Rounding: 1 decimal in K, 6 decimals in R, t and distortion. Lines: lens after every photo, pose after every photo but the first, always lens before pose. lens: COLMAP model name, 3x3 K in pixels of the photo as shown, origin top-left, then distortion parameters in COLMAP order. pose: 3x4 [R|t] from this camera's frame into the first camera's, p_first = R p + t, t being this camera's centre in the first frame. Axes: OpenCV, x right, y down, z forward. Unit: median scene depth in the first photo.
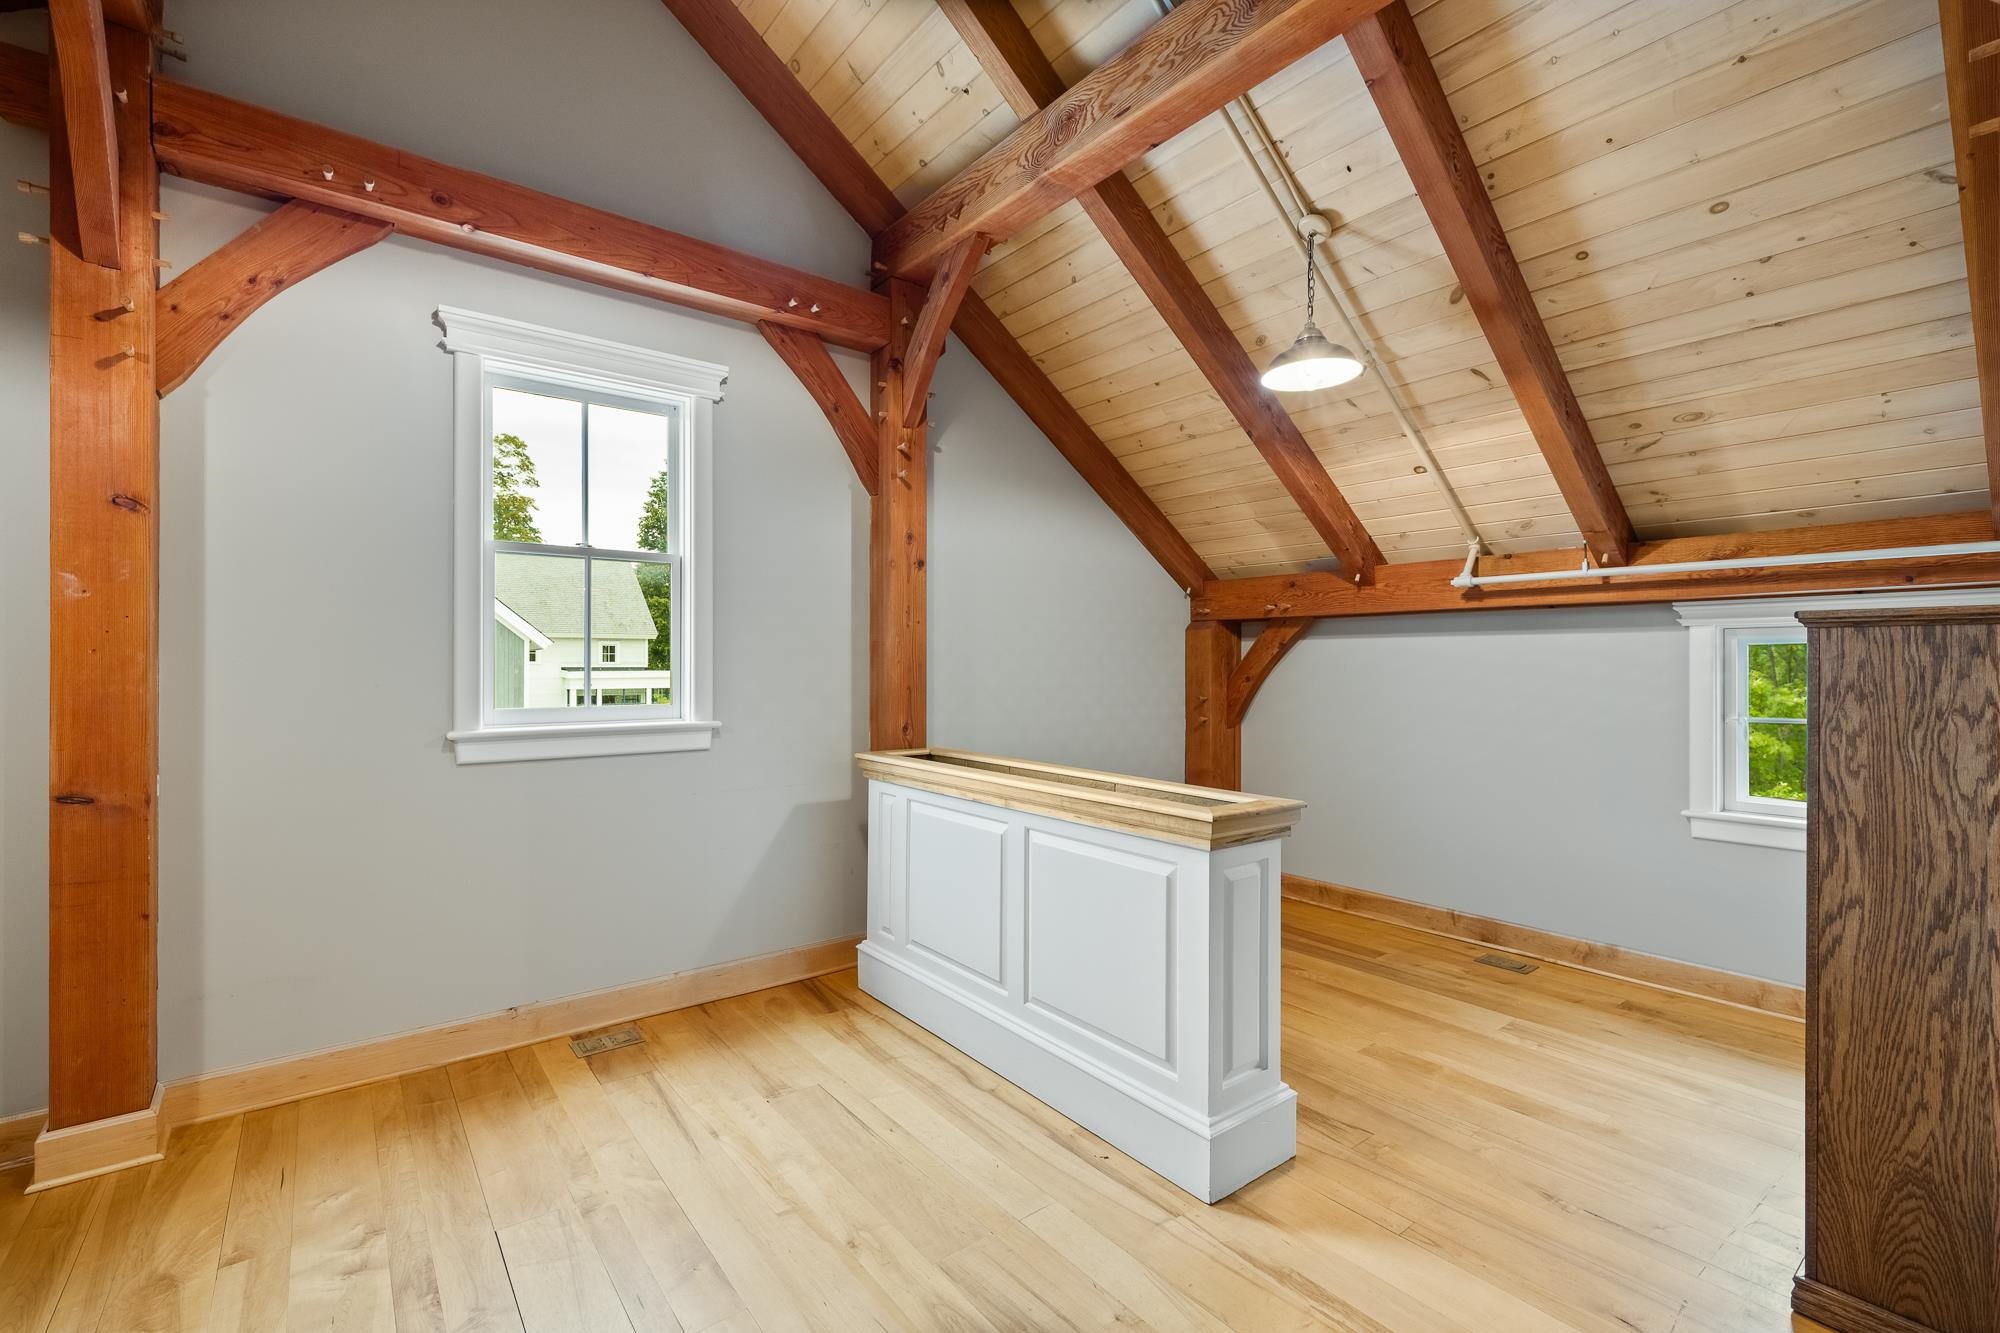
lens RADIAL K [[859.1, 0, 1004.5], [0, 859.1, 664.5], [0, 0, 1]] dist [-0.001102, -0.000211]
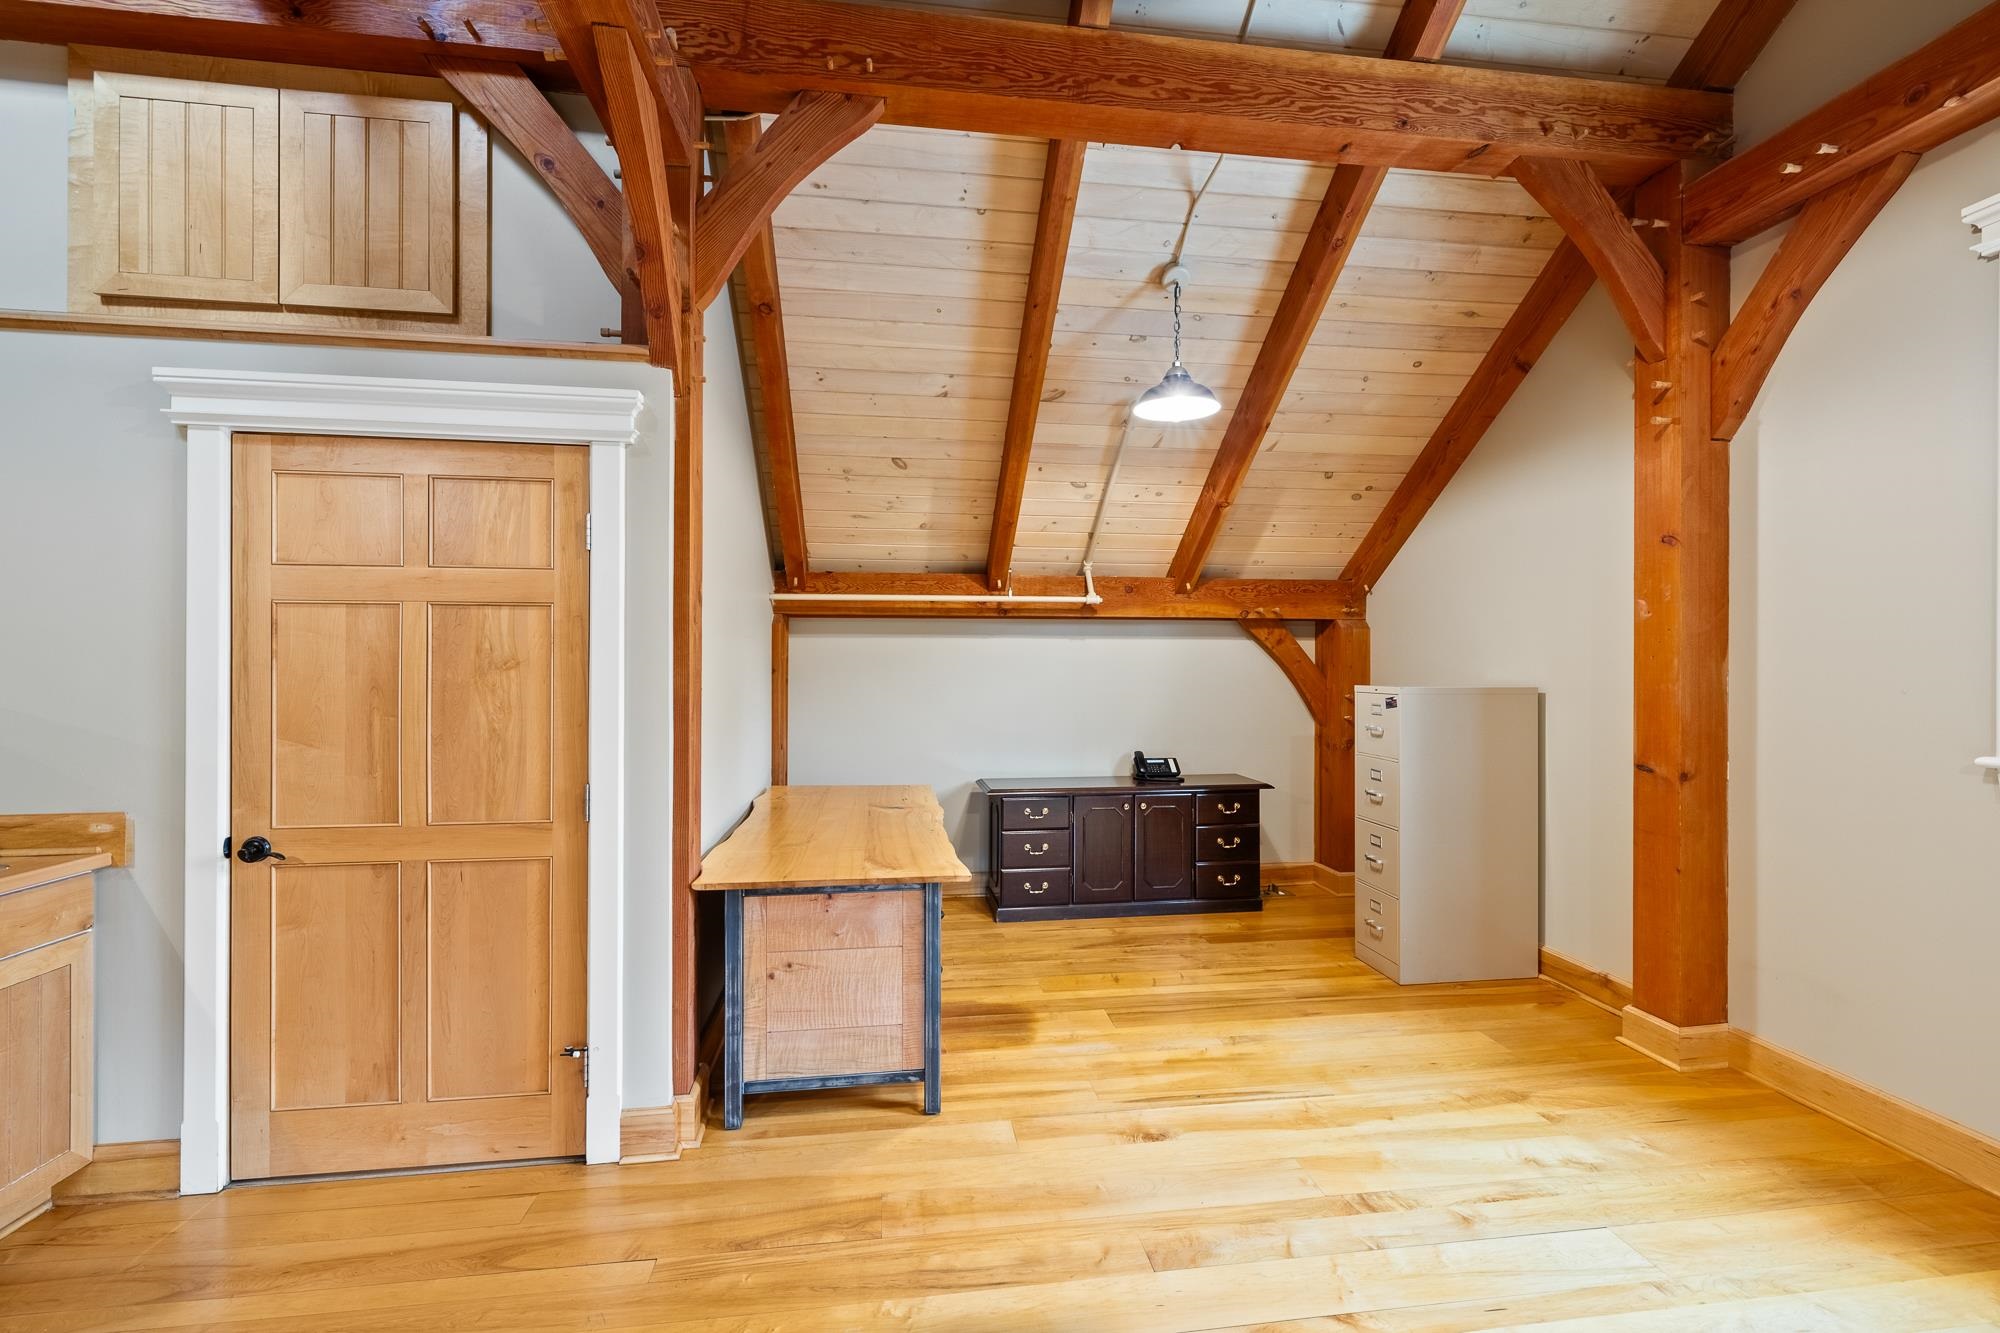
lens RADIAL K [[859.1, 0, 1004.5], [0, 859.1, 664.5], [0, 0, 1]] dist [-0.001102, -0.000211]
pose [[-0.498820, -0.002285, -0.866702, 0.384324], [-0.003308, 0.999994, -0.000732, -0.000184], [0.866699, 0.002502, -0.498825, 0.533224]]
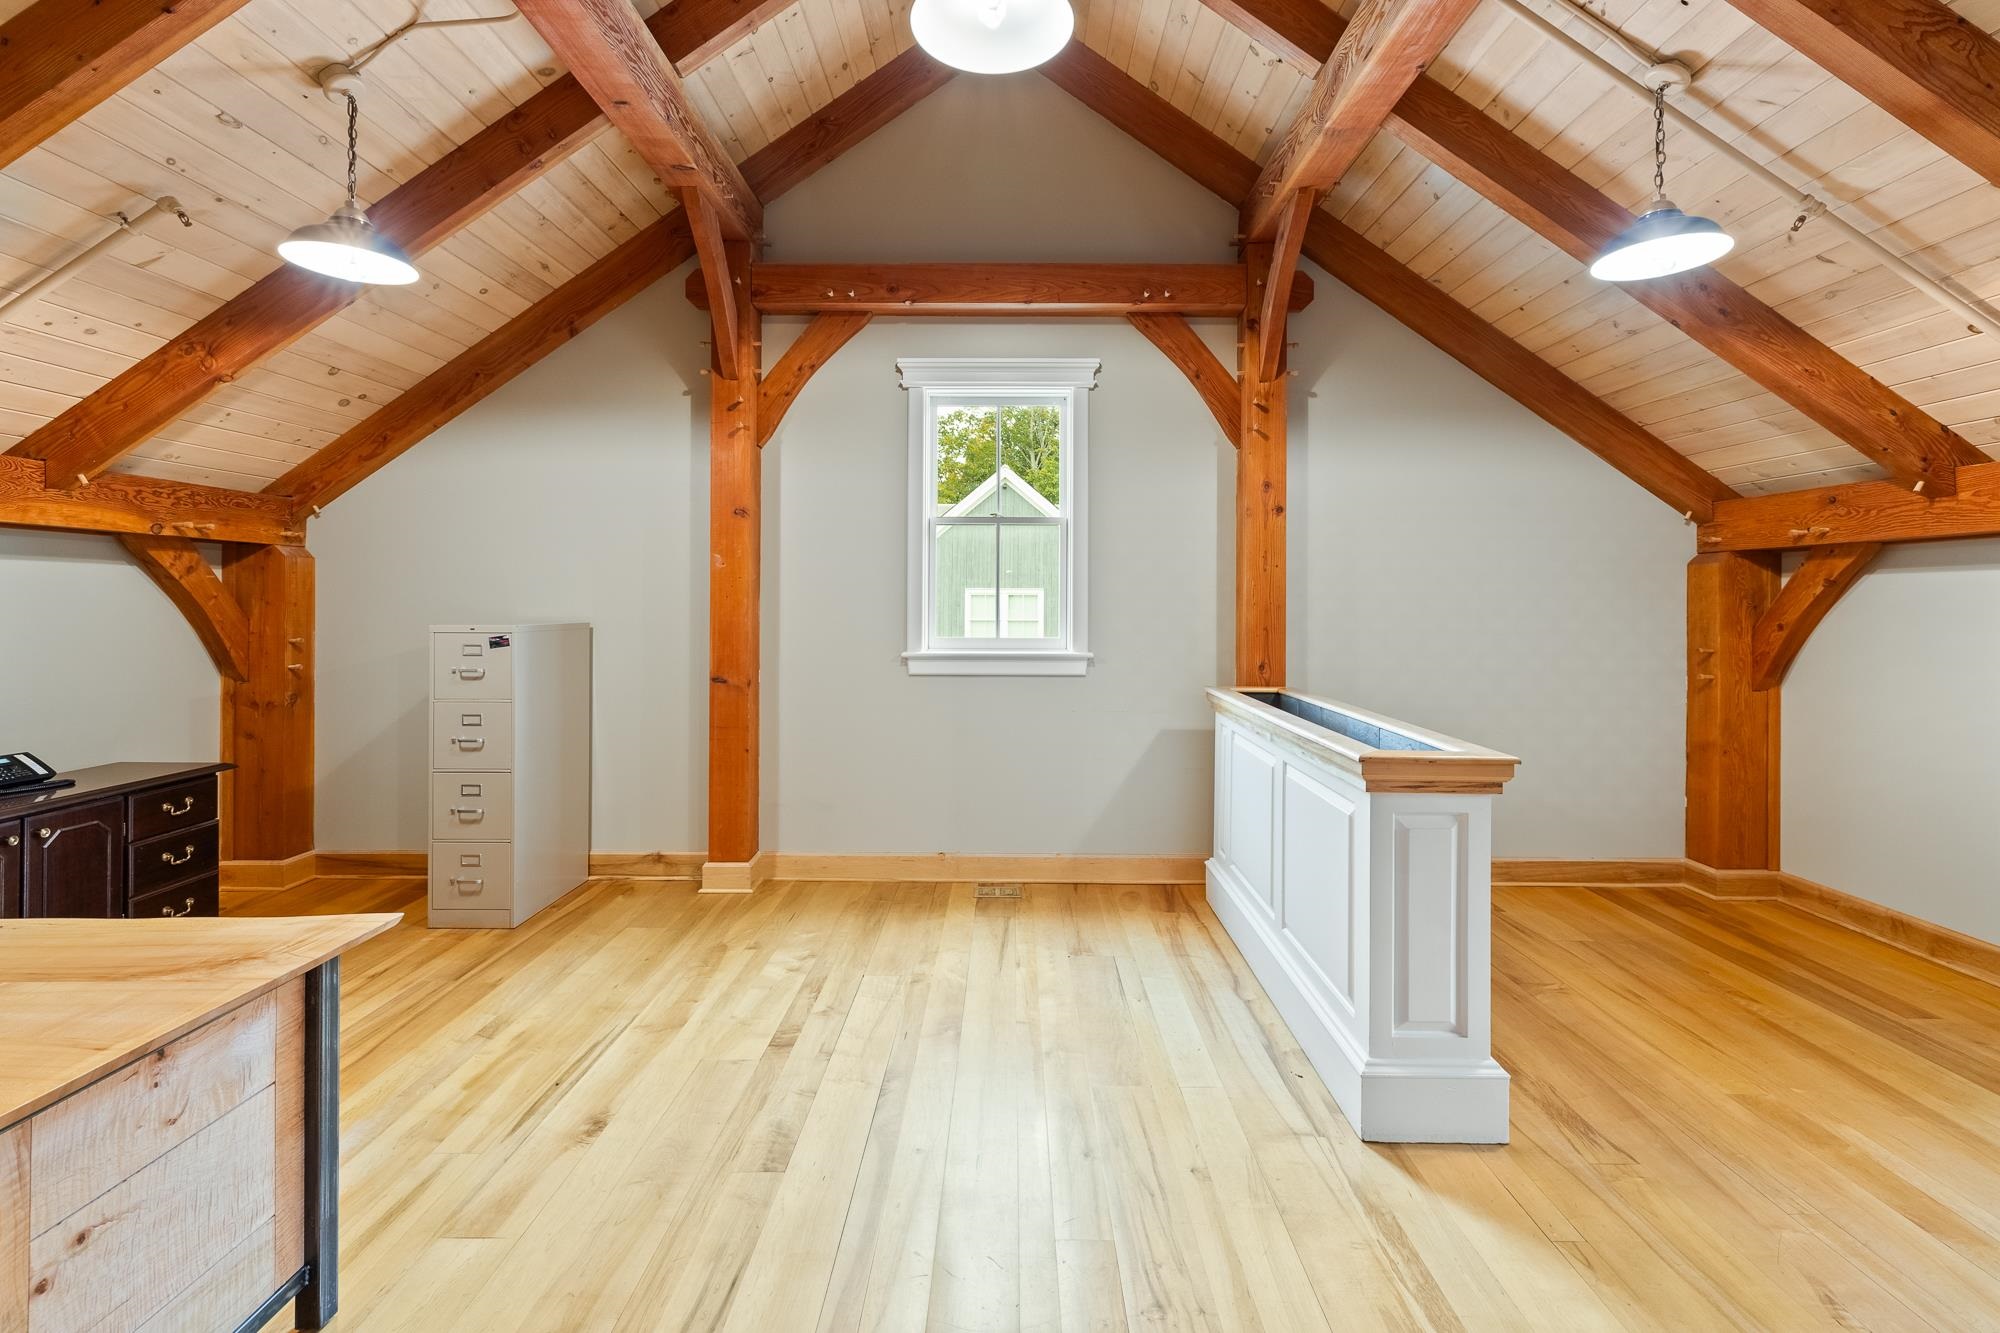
lens RADIAL K [[880.9, 0, 1011.9], [0, 880.9, 604.7], [0, 0, 1]] dist [-0.001779, -0.000468]
pose [[0.786429, 0.001320, -0.617679, 0.353461], [-0.002894, 0.999995, -0.001548, 0.000475], [0.617674, 0.003005, 0.786428, -0.046034]]
